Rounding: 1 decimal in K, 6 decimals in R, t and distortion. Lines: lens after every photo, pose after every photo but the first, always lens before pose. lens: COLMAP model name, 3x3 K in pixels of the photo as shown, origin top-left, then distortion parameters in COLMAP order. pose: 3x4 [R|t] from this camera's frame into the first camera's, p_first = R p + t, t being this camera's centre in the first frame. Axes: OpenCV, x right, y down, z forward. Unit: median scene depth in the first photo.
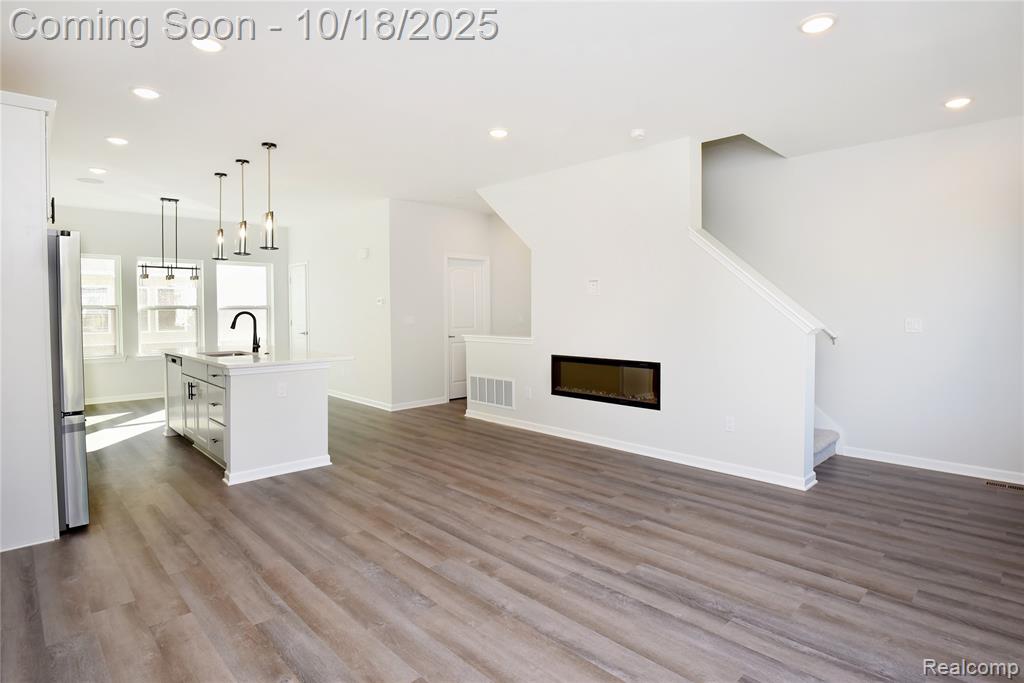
lens RADIAL K [[545.8, 0, 529.3], [0, 545.8, 301.6], [0, 0, 1]] dist [-0.021671, -0.001106]
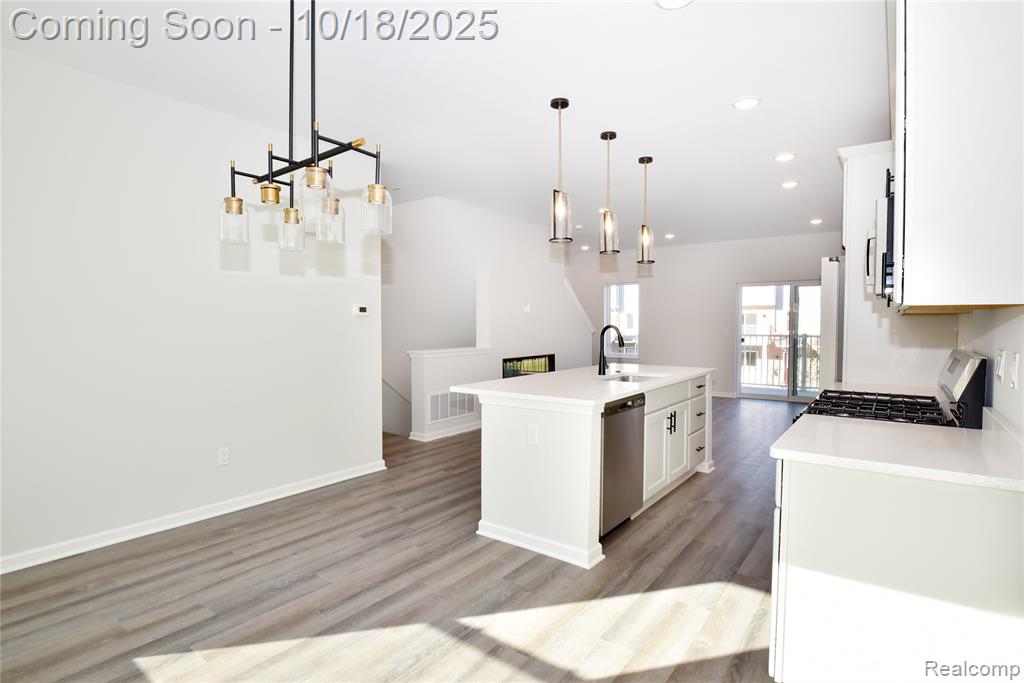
lens RADIAL K [[516.9, 0, 517.2], [0, 516.9, 344.2], [0, 0, 1]] dist [-0.025138, -0.000714]
pose [[-0.156660, -0.036933, 0.986962, -1.081346], [-0.008927, 0.999313, 0.035978, 0.018371], [-0.987612, -0.003174, -0.156882, 1.087899]]
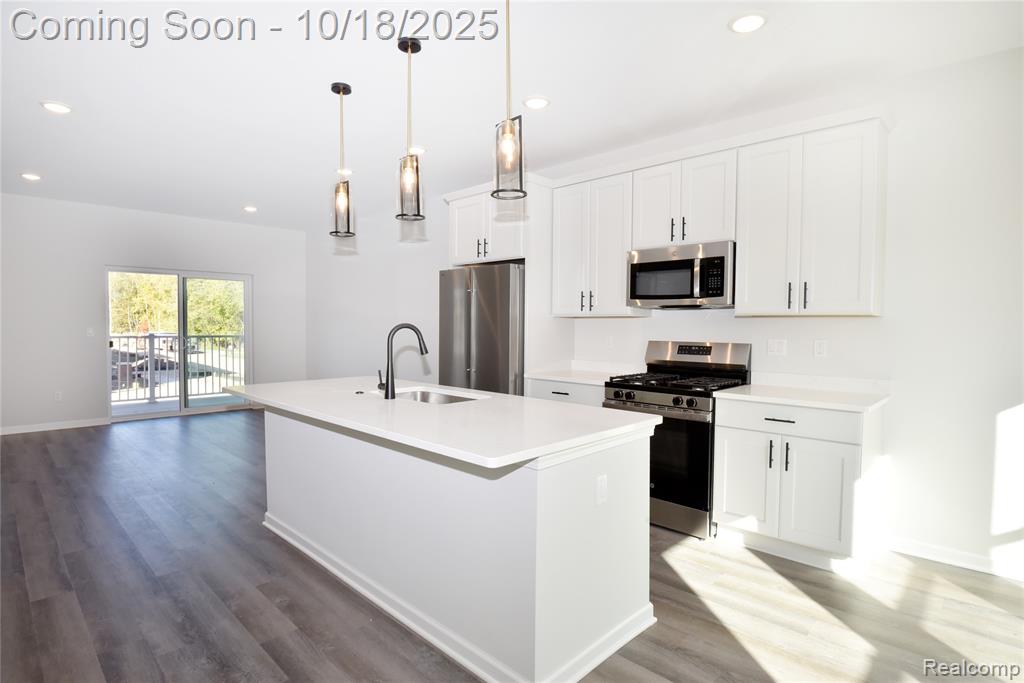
lens RADIAL K [[521.3, 0, 512.0], [0, 521.3, 341.5], [0, 0, 1]] dist [-0.020797, 0.000134]
pose [[-0.999658, -0.005949, -0.025448, -0.533559], [-0.006454, 0.999784, 0.019775, 0.022039], [0.025325, 0.019932, -0.999481, 1.324892]]
